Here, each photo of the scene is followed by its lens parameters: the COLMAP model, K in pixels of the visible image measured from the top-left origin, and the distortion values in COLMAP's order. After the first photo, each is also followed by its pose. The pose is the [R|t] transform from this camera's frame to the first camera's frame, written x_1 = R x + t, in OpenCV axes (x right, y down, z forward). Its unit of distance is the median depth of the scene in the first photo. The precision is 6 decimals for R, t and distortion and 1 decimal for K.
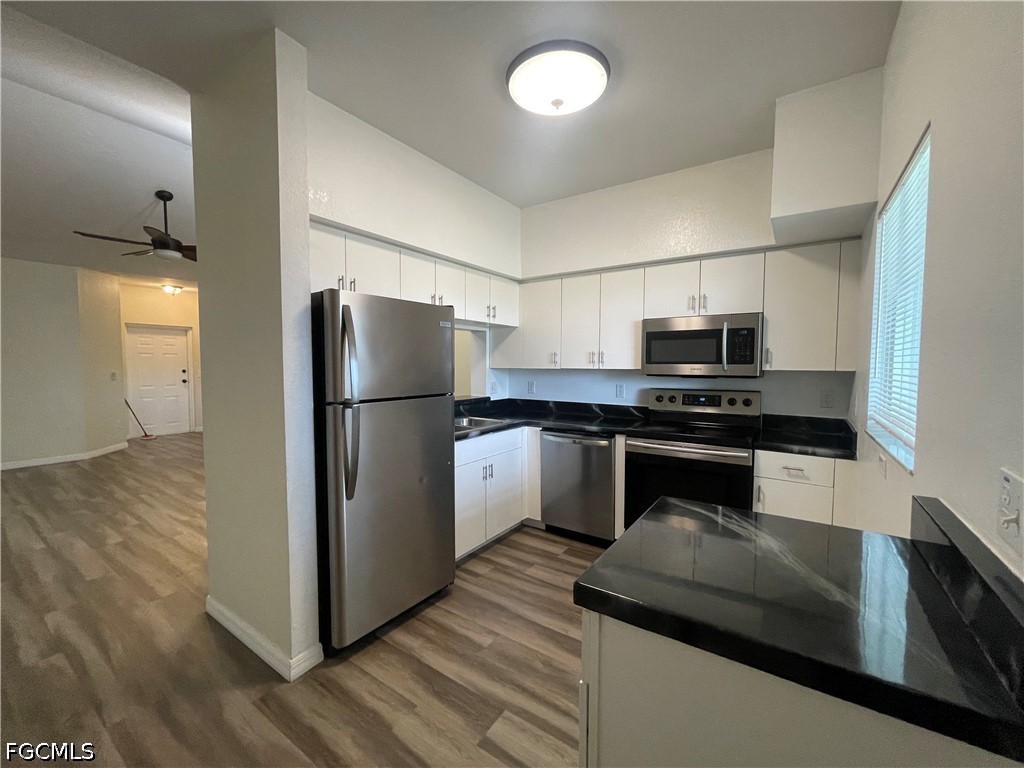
lens RADIAL K [[414.7, 0, 512.0], [0, 414.7, 384.0], [0, 0, 1]] dist [-0.001593, -0.000221]
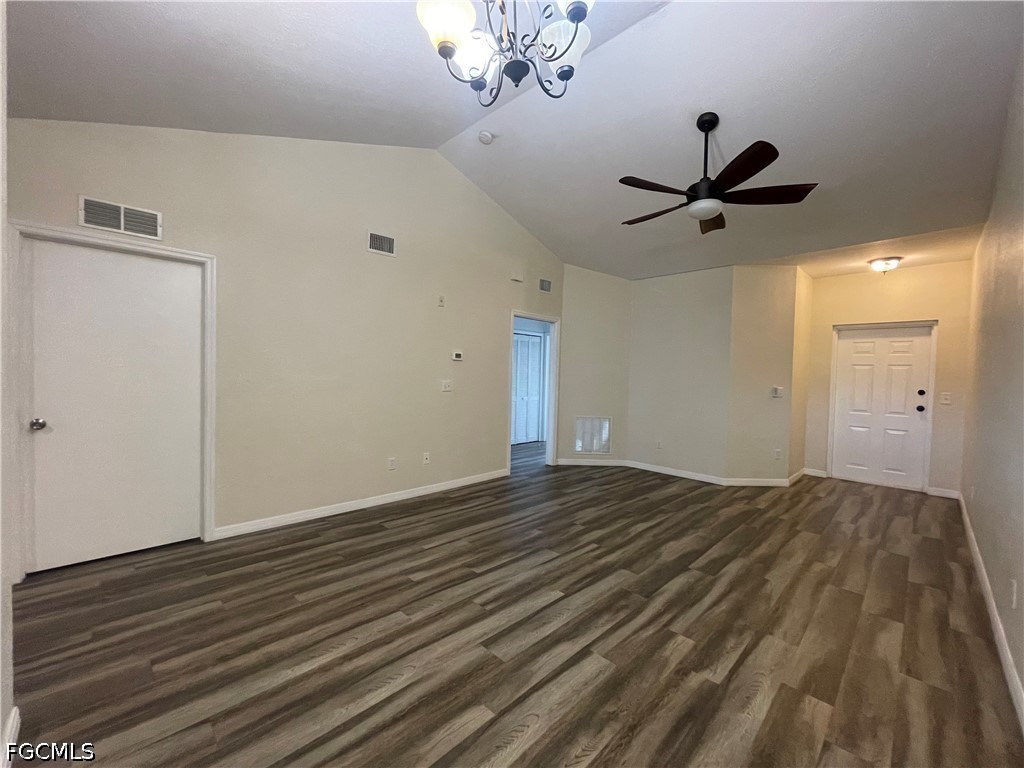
lens RADIAL K [[414.7, 0, 512.0], [0, 414.7, 384.0], [0, 0, 1]] dist [-0.001593, -0.000221]
pose [[-0.180487, 0.017339, -0.983425, -0.139336], [-0.072609, 0.996882, 0.030902, -0.036427], [0.980894, 0.076982, -0.178665, 1.003674]]
